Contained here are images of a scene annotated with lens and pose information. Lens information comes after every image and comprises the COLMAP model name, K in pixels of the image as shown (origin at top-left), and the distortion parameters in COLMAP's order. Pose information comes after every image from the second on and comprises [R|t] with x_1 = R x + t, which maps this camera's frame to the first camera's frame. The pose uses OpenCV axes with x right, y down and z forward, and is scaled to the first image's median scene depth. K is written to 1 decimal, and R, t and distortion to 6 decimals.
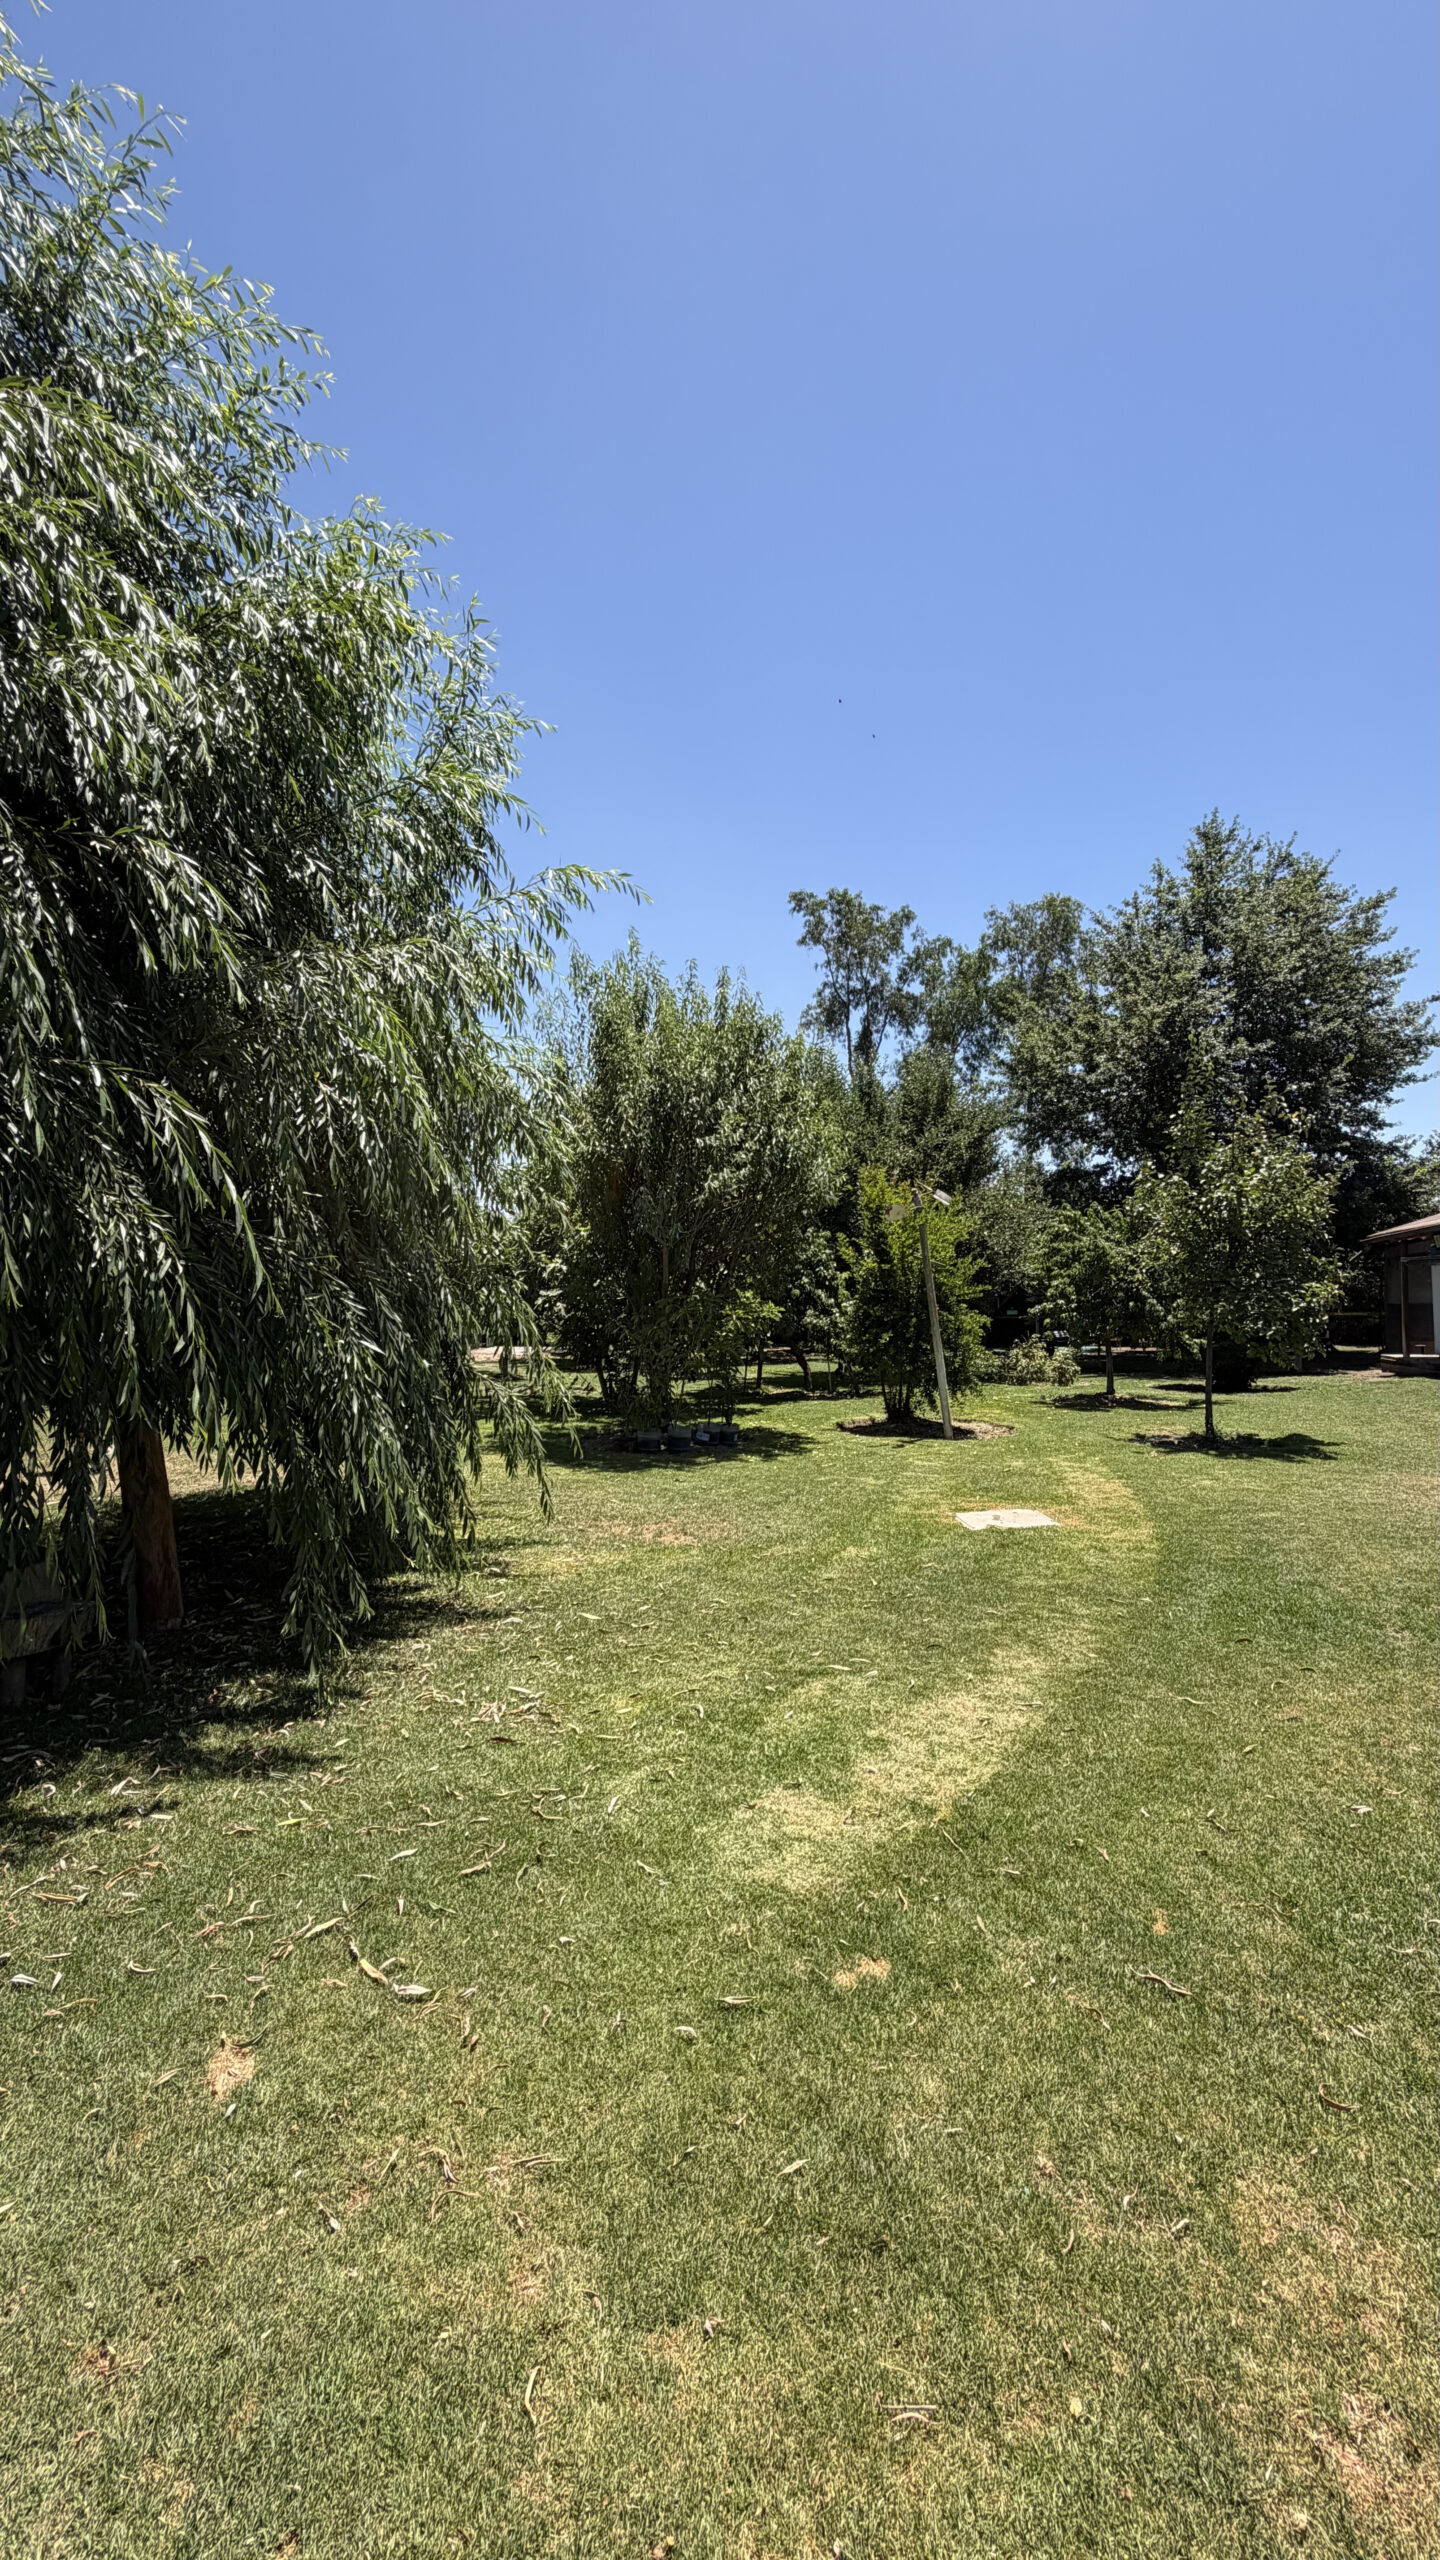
lens RADIAL K [[1047.9, 0, 726.0], [0, 1047.9, 1314.0], [0, 0, 1]] dist [0.000878, 0.000516]
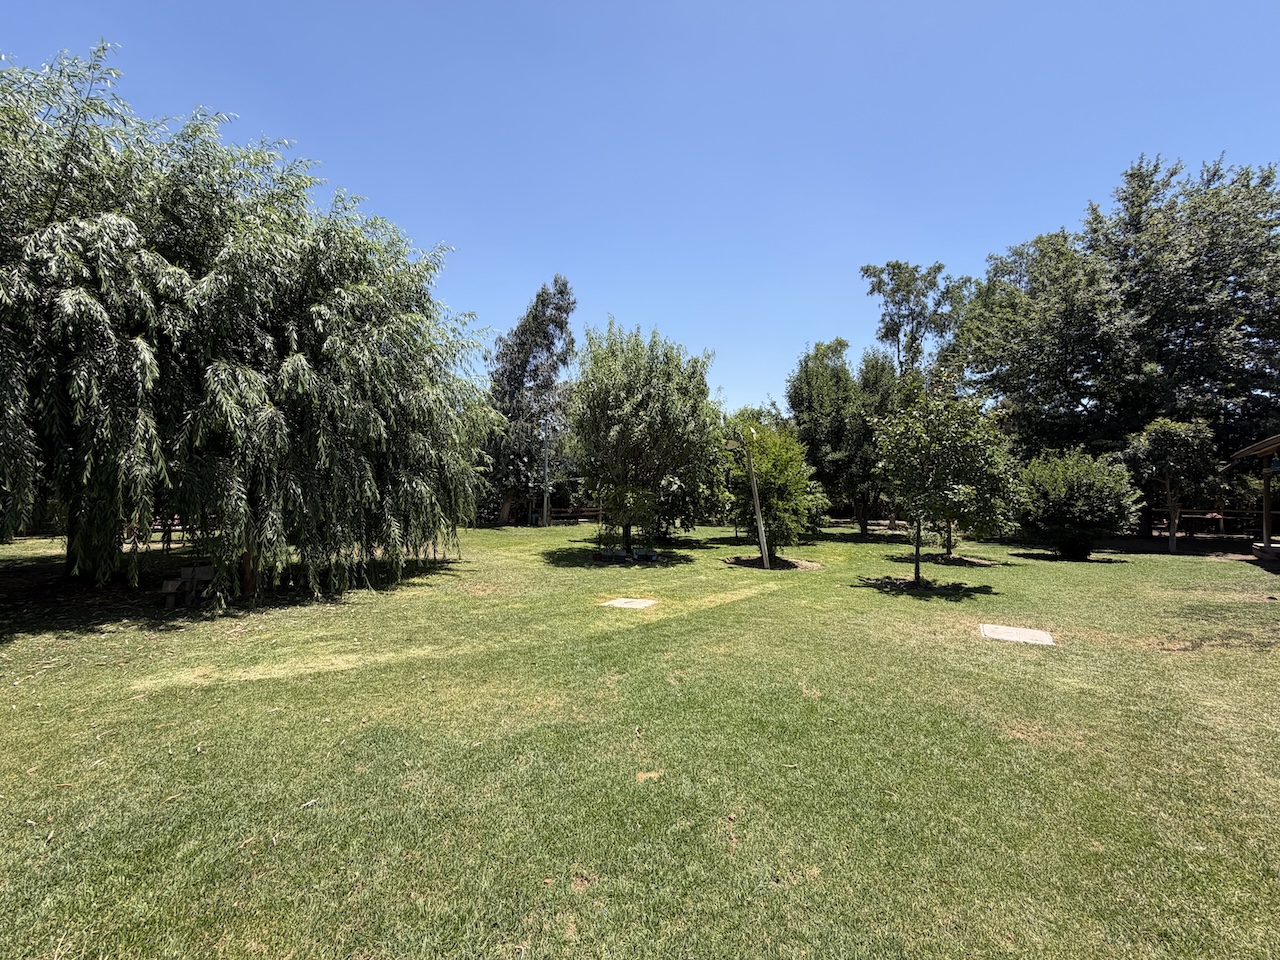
lens RADIAL K [[523.8, 0, 635.2], [0, 523.8, 479.3], [0, 0, 1]] dist [-0.004828, 0.001843]
pose [[0.875943, 0.010023, -0.482311, 0.154786], [-0.026691, 0.999260, -0.027710, -0.001388], [0.481676, 0.037146, 0.875562, 0.034783]]
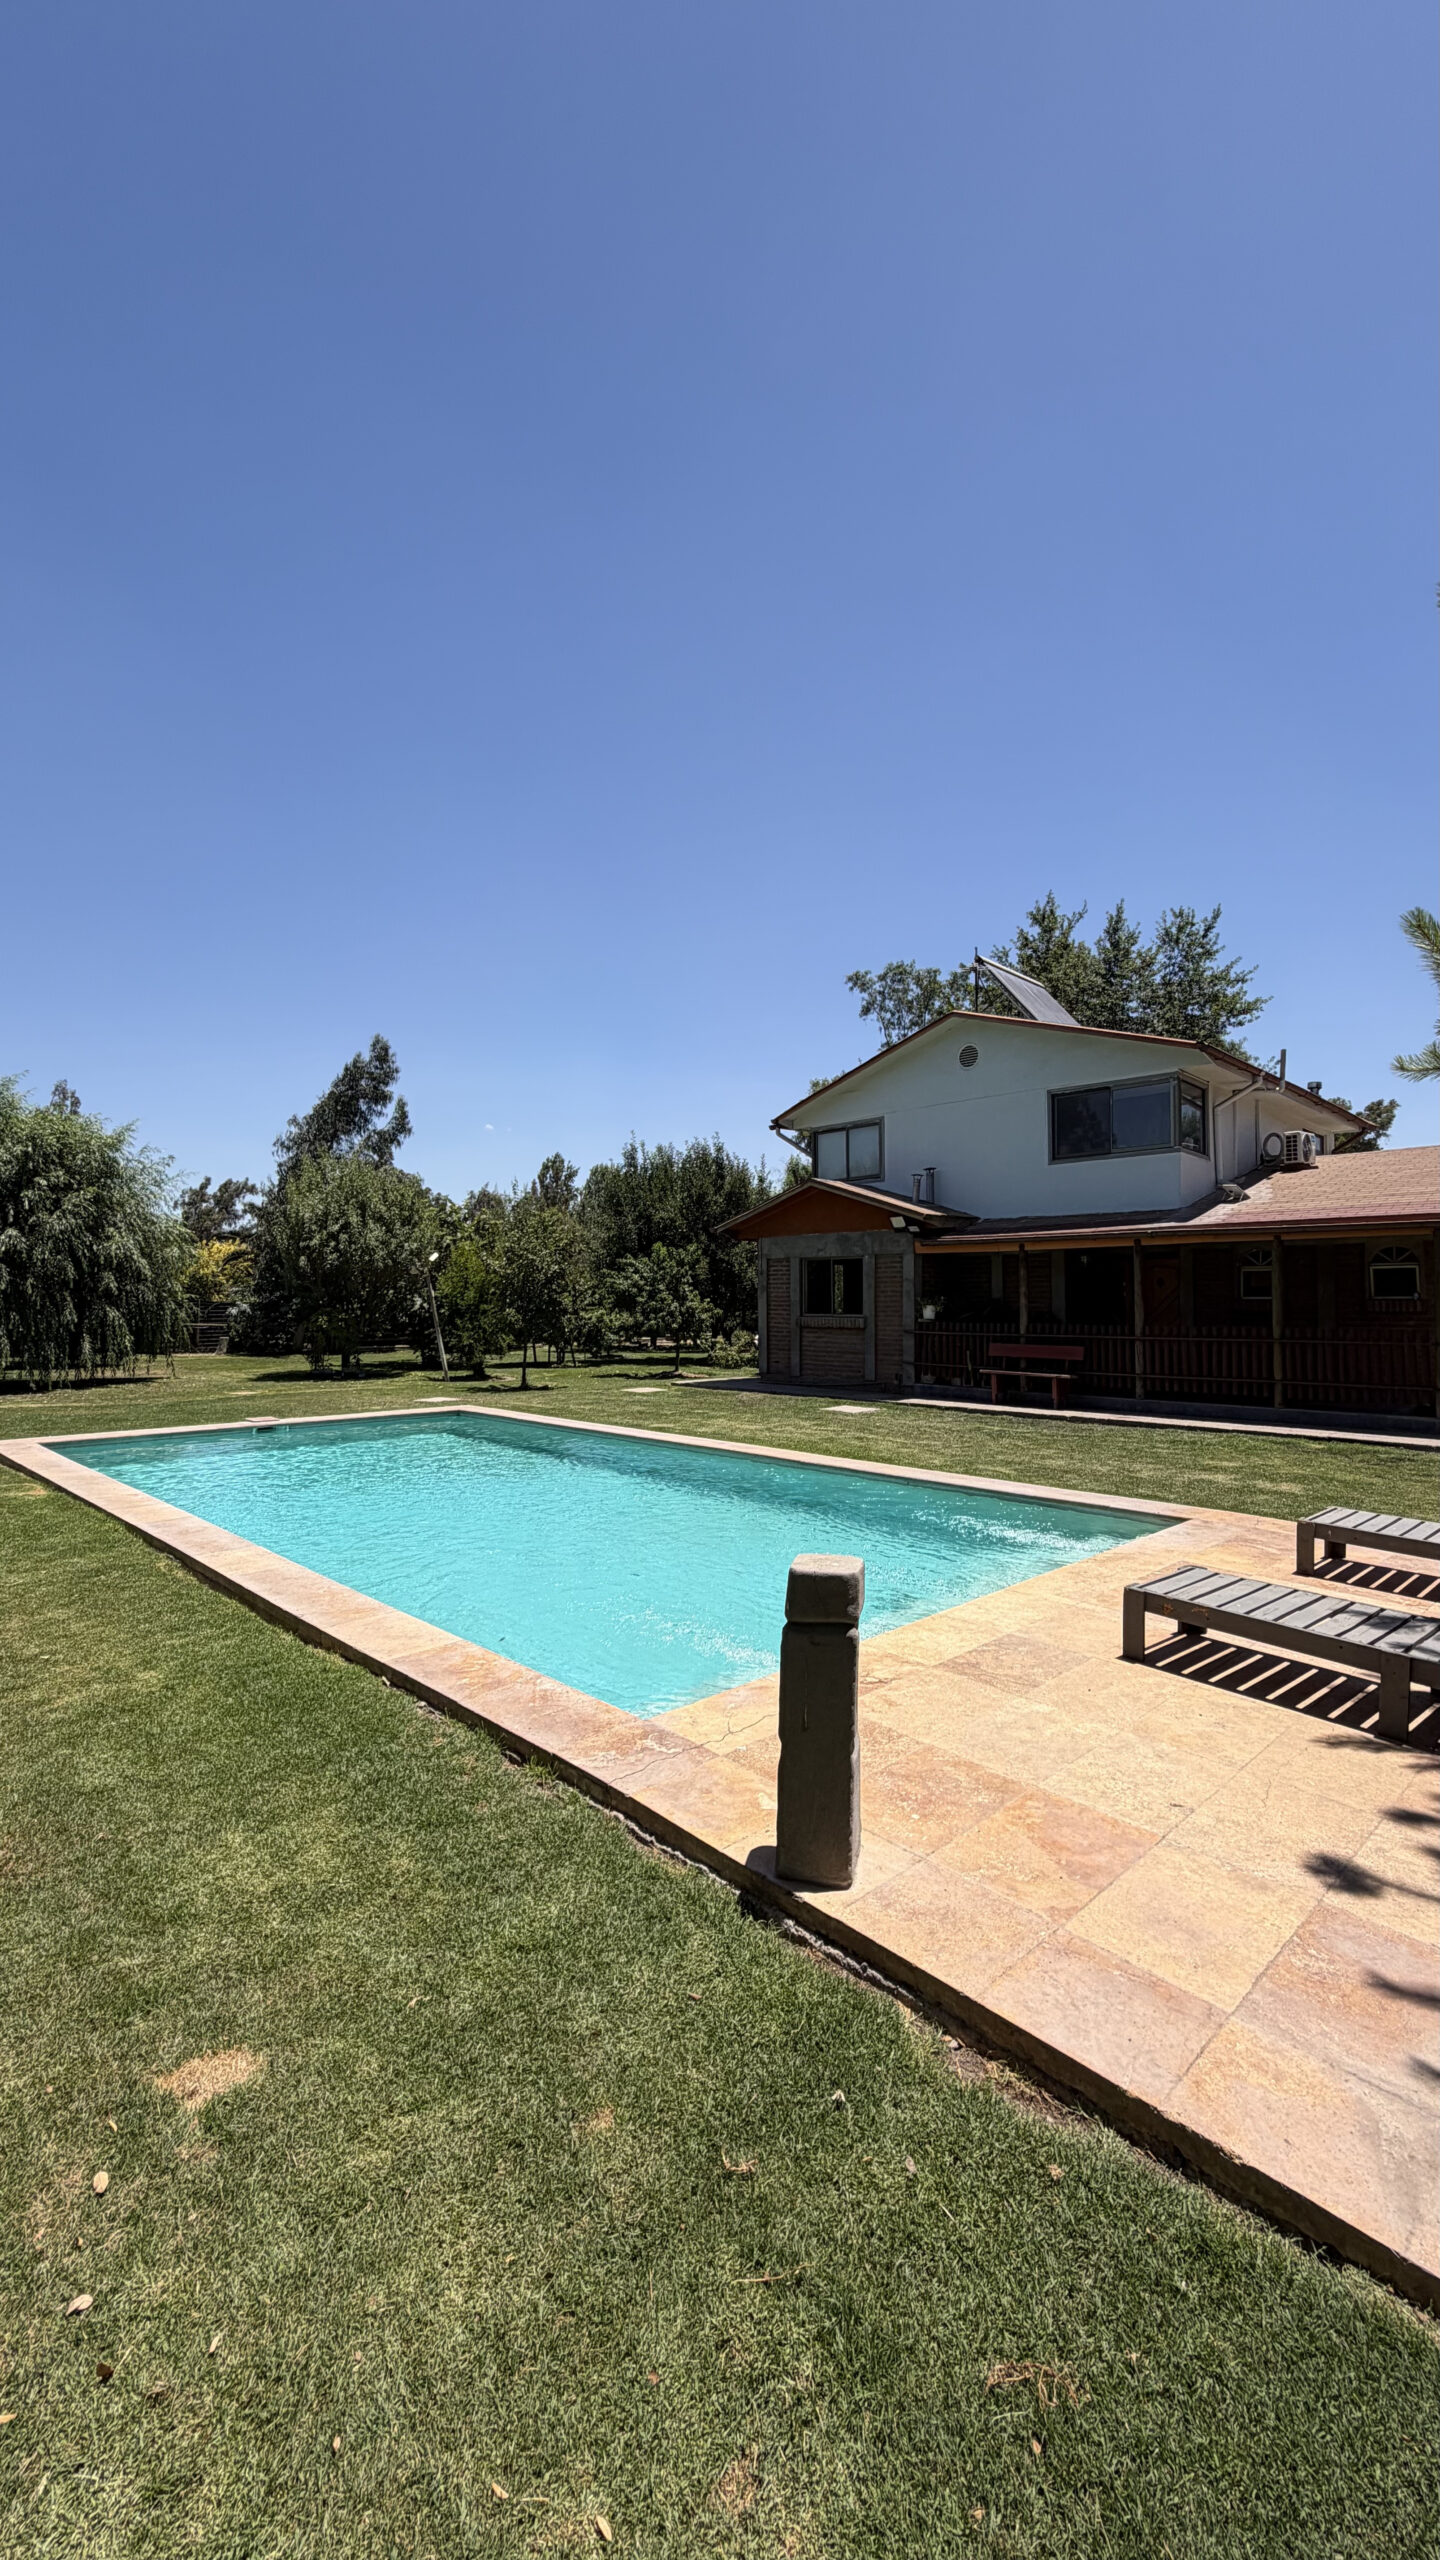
lens RADIAL K [[1047.9, 0, 723.1], [0, 1047.9, 1269.8], [0, 0, 1]] dist [0.000878, 0.000516]
pose [[0.859553, -0.007766, -0.510987, 0.577537], [-0.013825, 0.999165, -0.038442, -0.008190], [0.510859, 0.040107, 0.858728, -0.151766]]
